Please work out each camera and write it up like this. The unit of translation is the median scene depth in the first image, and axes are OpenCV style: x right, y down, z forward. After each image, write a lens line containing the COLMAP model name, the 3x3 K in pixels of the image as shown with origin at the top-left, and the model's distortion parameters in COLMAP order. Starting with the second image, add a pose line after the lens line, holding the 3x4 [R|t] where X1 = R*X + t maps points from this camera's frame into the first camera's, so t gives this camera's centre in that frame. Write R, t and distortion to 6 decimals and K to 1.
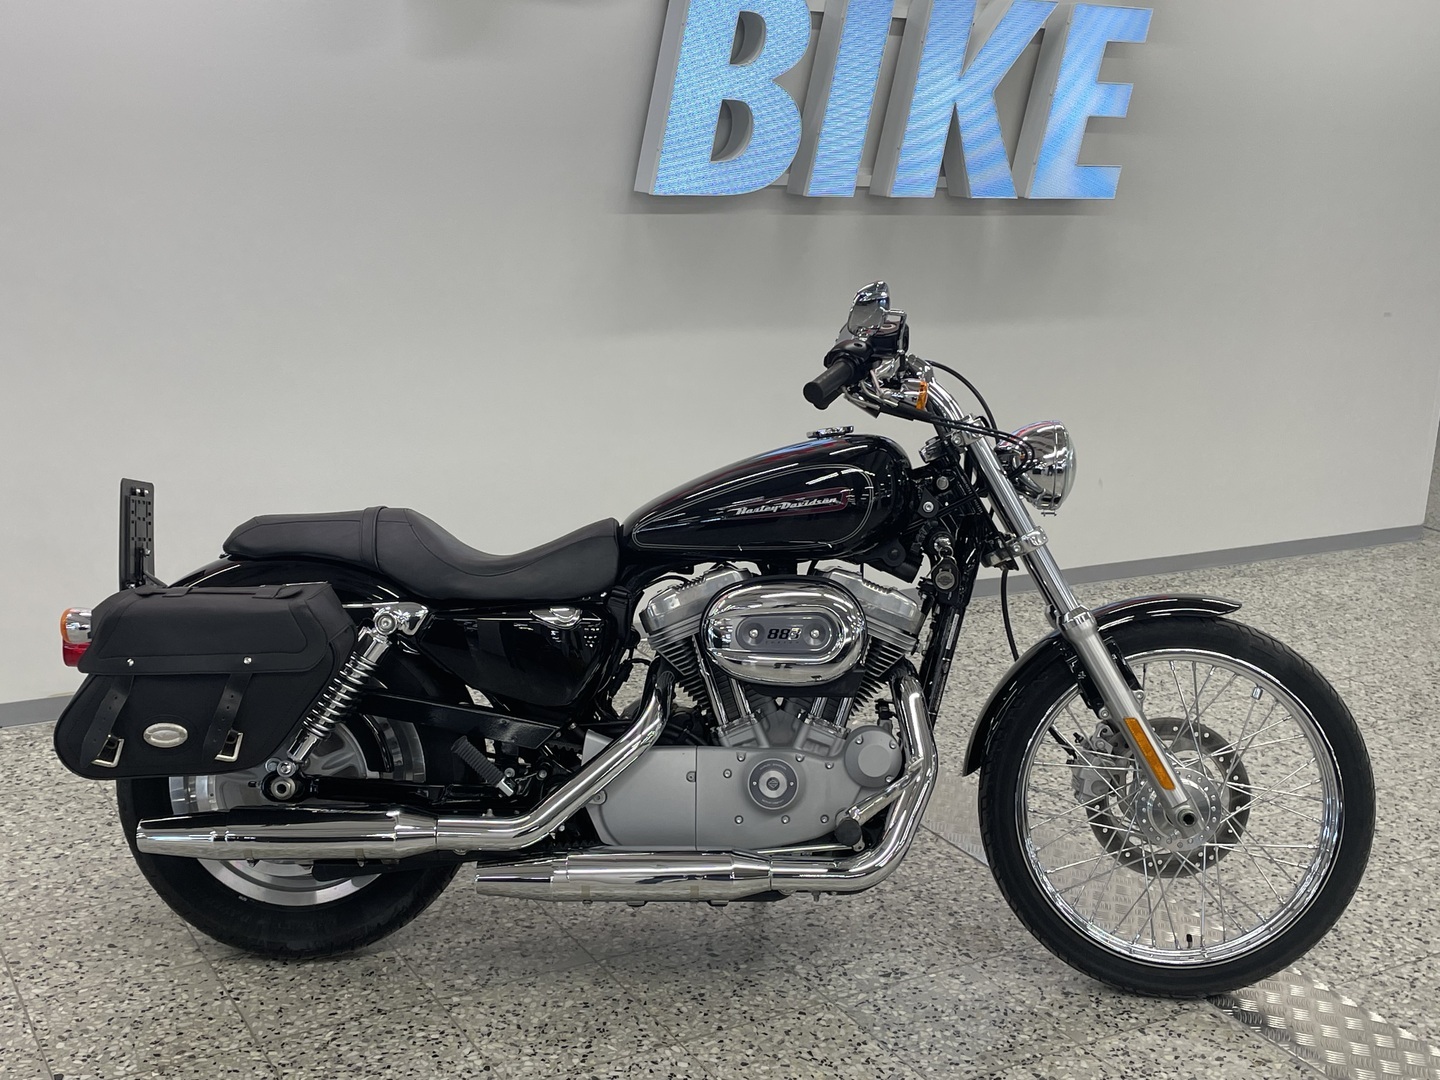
lens RADIAL K [[1735.1, 0, 721.1], [0, 1735.1, 544.2], [0, 0, 1]] dist [0.067596, -0.011413]
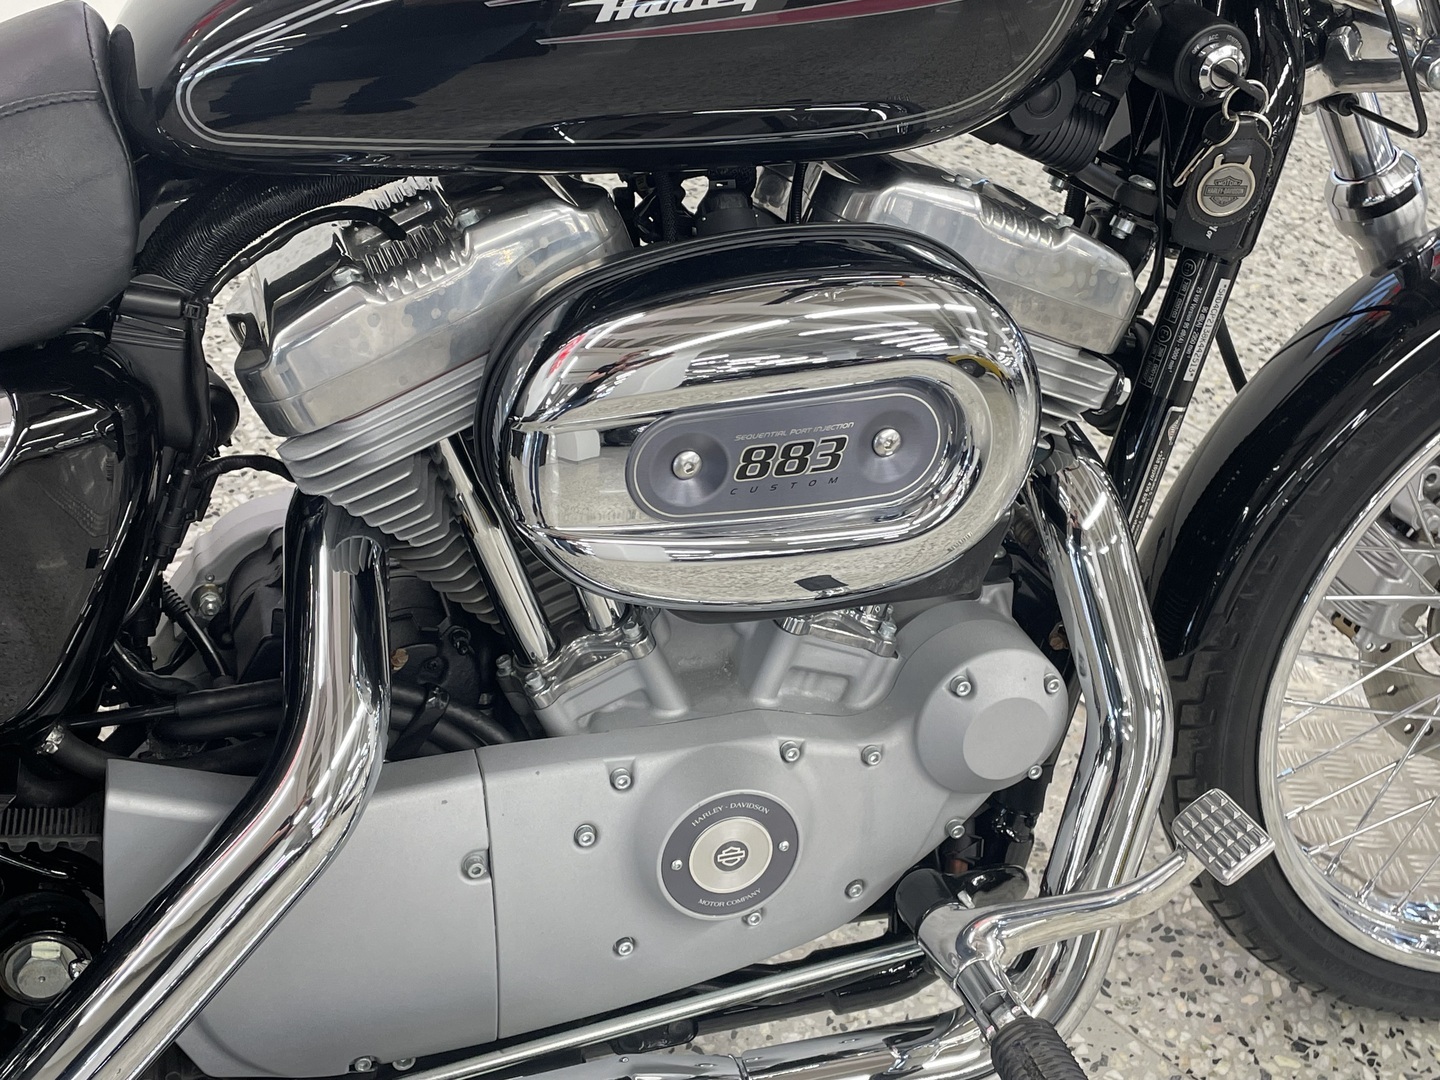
lens RADIAL K [[1735.1, 0, 721.1], [0, 1735.1, 544.2], [0, 0, 1]] dist [0.067596, -0.011413]
pose [[0.958334, -0.124938, 0.256876, -0.049163], [0.006570, 0.908678, 0.417447, -0.054308], [-0.285573, -0.398366, 0.871638, 0.725955]]
